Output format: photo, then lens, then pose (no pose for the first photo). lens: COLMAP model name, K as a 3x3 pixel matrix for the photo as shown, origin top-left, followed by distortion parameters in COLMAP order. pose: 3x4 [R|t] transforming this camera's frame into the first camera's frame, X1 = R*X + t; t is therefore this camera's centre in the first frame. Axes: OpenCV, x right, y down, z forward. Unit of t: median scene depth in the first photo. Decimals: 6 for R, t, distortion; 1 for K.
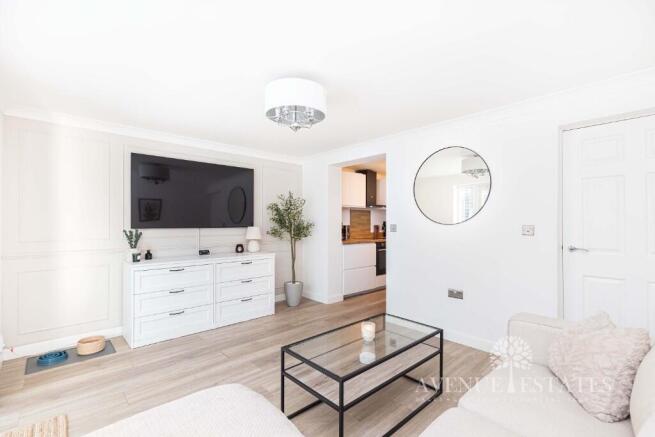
lens RADIAL K [[305.4, 0, 324.8], [0, 305.4, 219.9], [0, 0, 1]] dist [-0.001875, -0.000073]
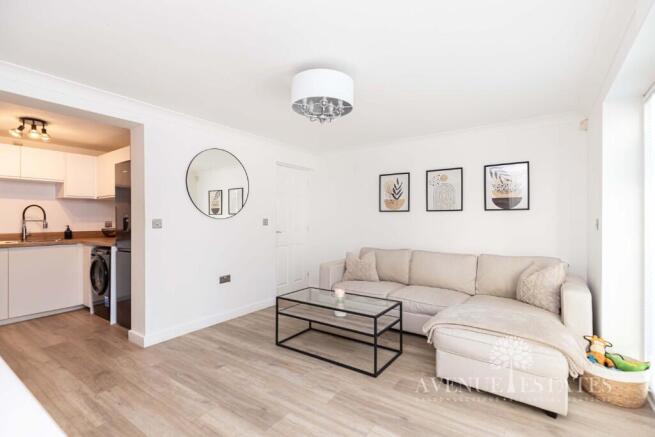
lens RADIAL K [[305.4, 0, 325.7], [0, 305.4, 215.9], [0, 0, 1]] dist [-0.001875, -0.000073]
pose [[-0.210188, -0.002730, 0.977657, -0.746392], [0.000177, 0.999996, 0.002831, -0.000066], [-0.977661, 0.000769, -0.210187, 0.828018]]
